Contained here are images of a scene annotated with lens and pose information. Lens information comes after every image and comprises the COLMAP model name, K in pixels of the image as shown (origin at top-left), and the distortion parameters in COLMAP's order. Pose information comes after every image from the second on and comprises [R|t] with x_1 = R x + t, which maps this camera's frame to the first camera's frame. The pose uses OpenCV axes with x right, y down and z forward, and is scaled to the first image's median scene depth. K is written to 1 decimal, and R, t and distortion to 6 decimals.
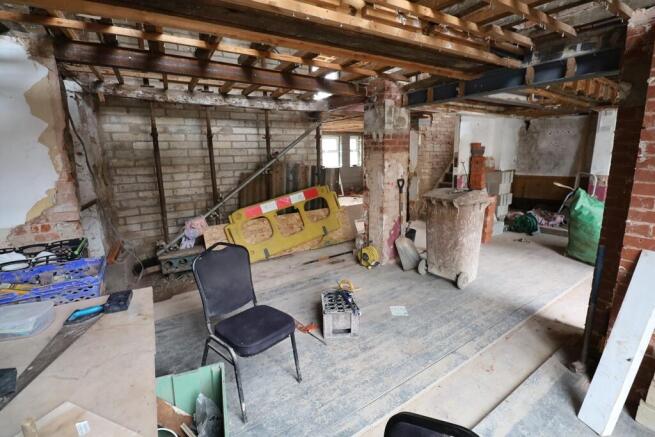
lens RADIAL K [[306.4, 0, 329.7], [0, 306.4, 208.6], [0, 0, 1]] dist [-0.001934, -0.000240]
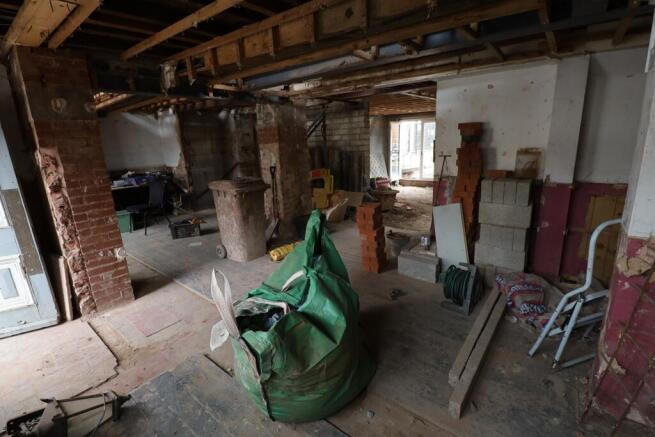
lens RADIAL K [[306.4, 0, 329.7], [0, 306.4, 208.6], [0, 0, 1]] dist [-0.001934, -0.000240]
pose [[0.284630, 0.218067, -0.933505, 1.409176], [-0.141427, 0.972680, 0.184096, -0.185042], [0.948148, 0.079623, 0.307695, 0.860976]]
